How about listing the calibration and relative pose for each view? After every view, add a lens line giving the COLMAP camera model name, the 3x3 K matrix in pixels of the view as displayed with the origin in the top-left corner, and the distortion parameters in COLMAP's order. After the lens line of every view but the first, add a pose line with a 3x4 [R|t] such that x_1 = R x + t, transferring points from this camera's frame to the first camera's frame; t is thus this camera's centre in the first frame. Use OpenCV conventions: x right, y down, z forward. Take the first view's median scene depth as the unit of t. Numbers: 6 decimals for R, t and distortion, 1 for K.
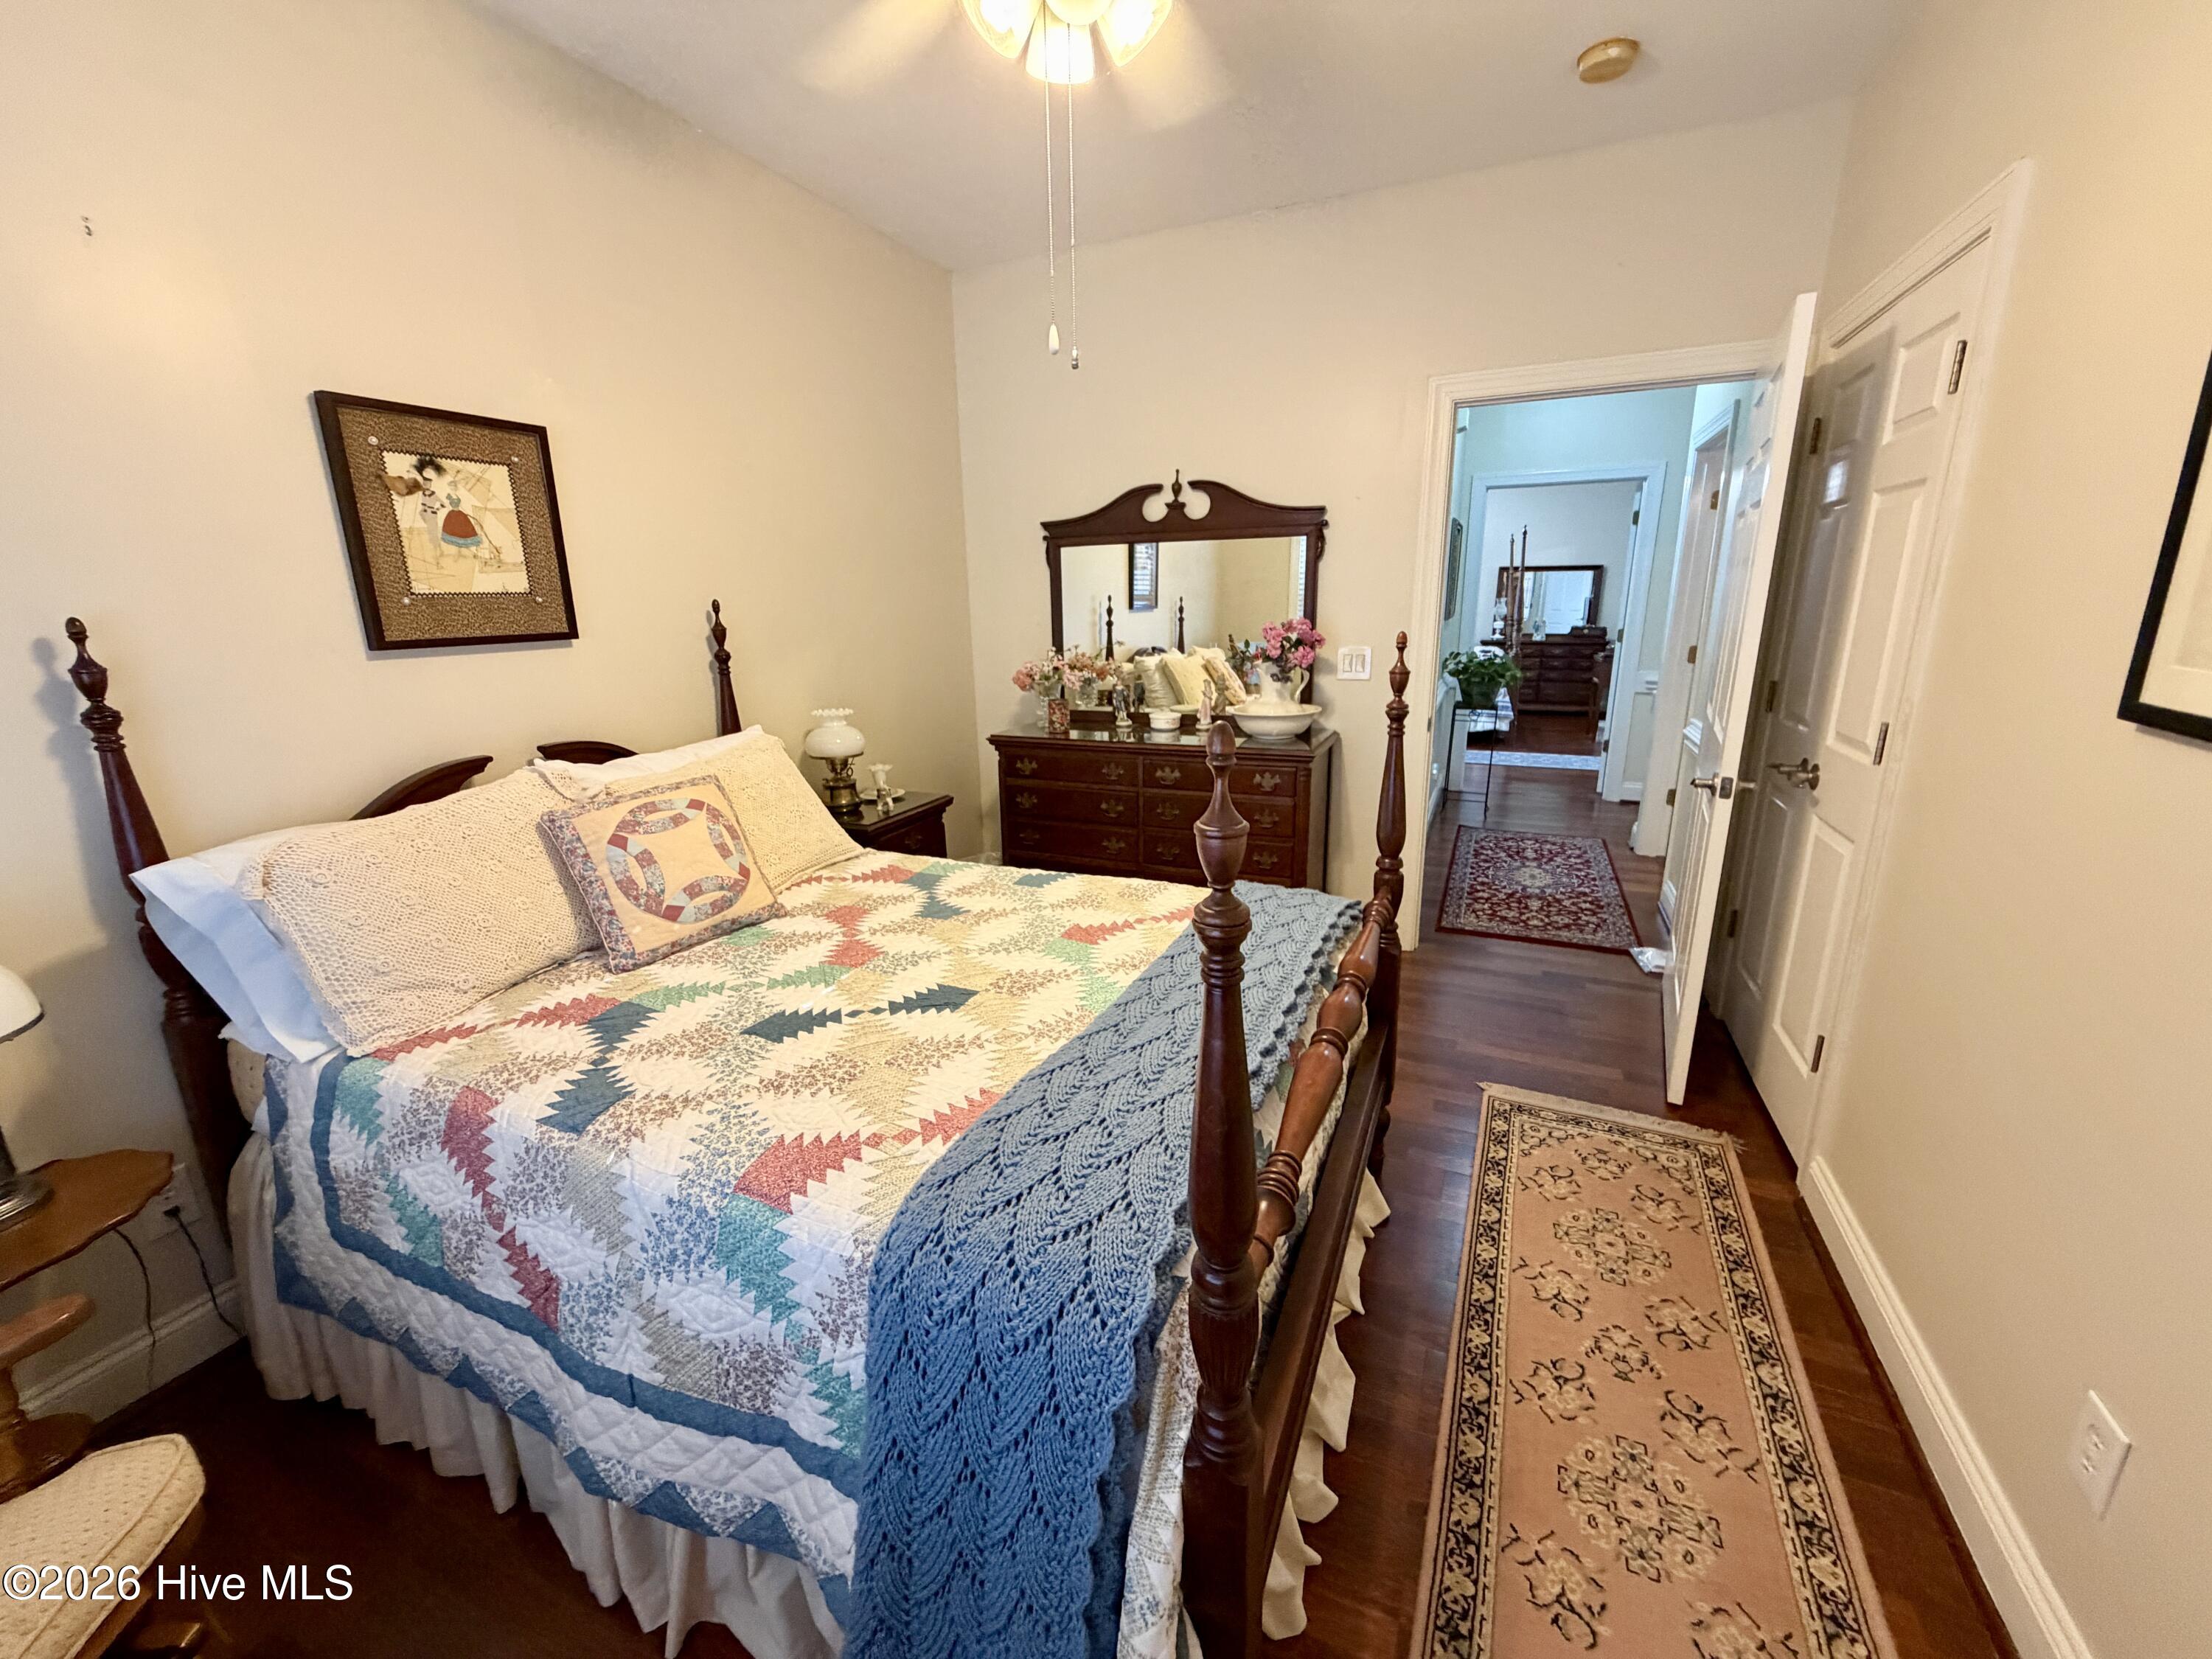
lens RADIAL K [[894.7, 0, 1099.5], [0, 894.7, 823.5], [0, 0, 1]] dist [0.006339, 0.000178]
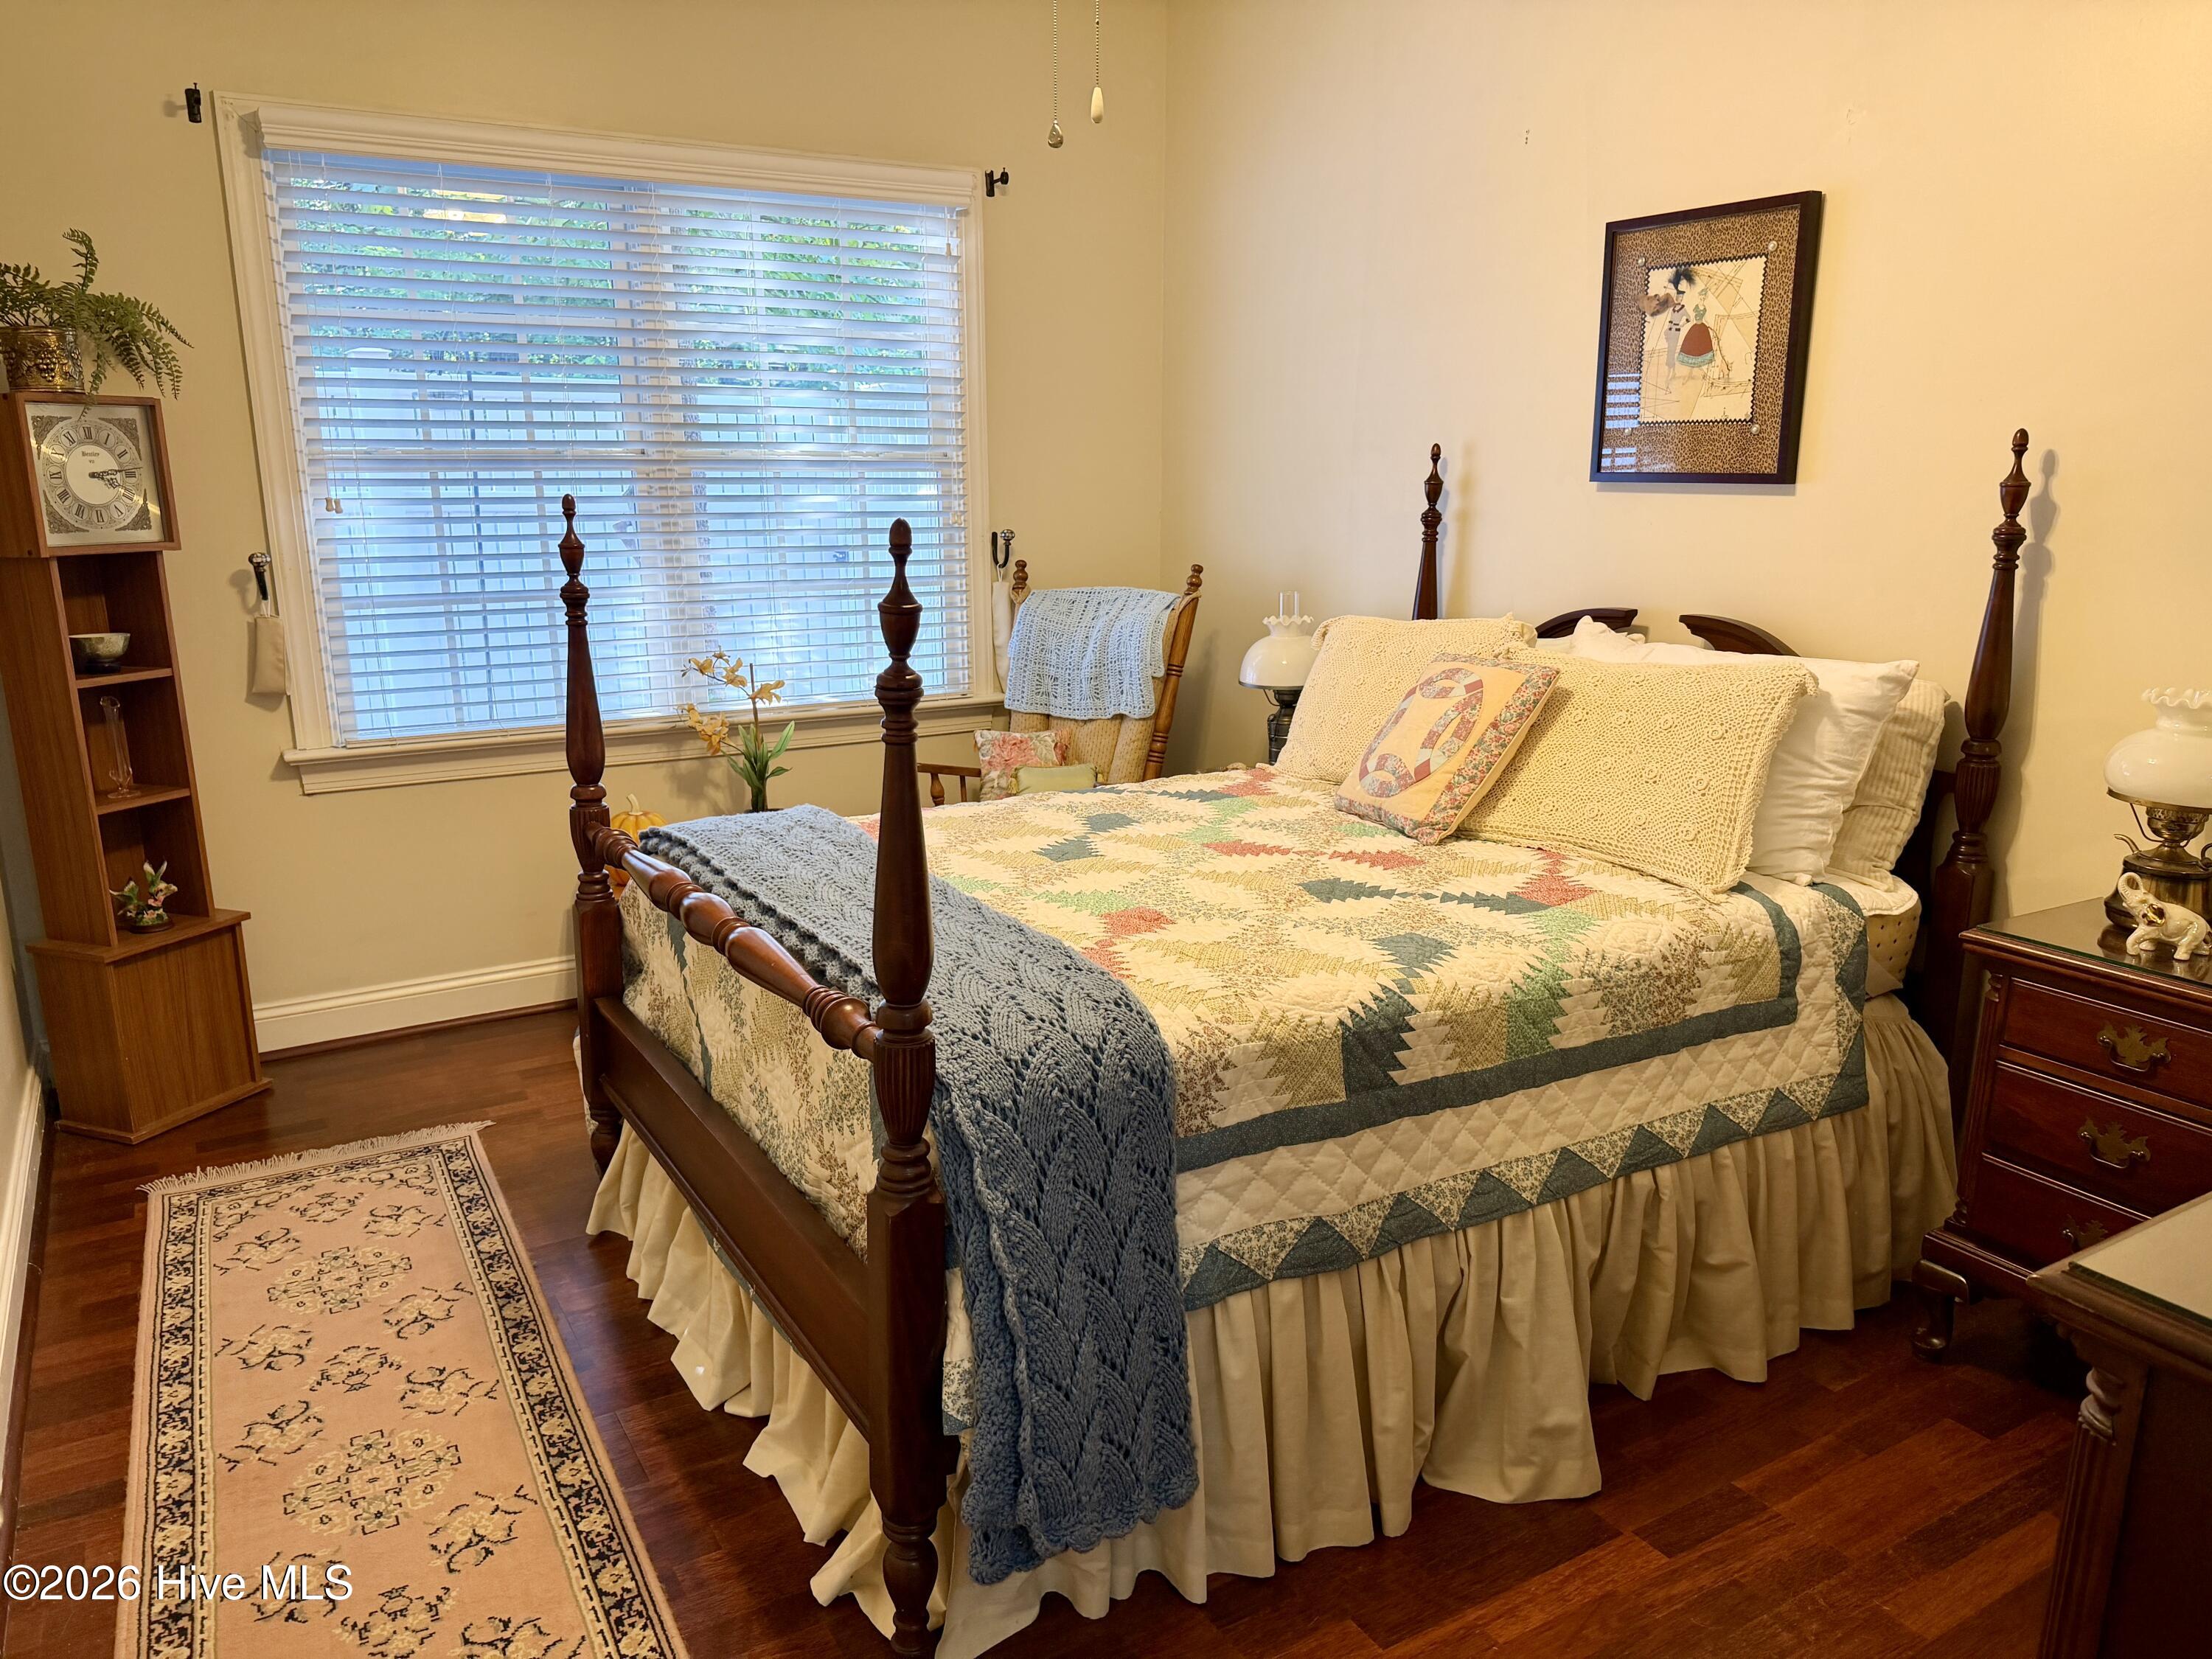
lens RADIAL K [[1599.3, 0, 1110.0], [0, 1599.3, 825.7], [0, 0, 1]] dist [0.047154, -0.052199]
pose [[-0.577531, 0.205539, -0.790071, 0.937385], [-0.193640, 0.905678, 0.377162, -0.397209], [0.793071, 0.370812, -0.483256, 1.515566]]
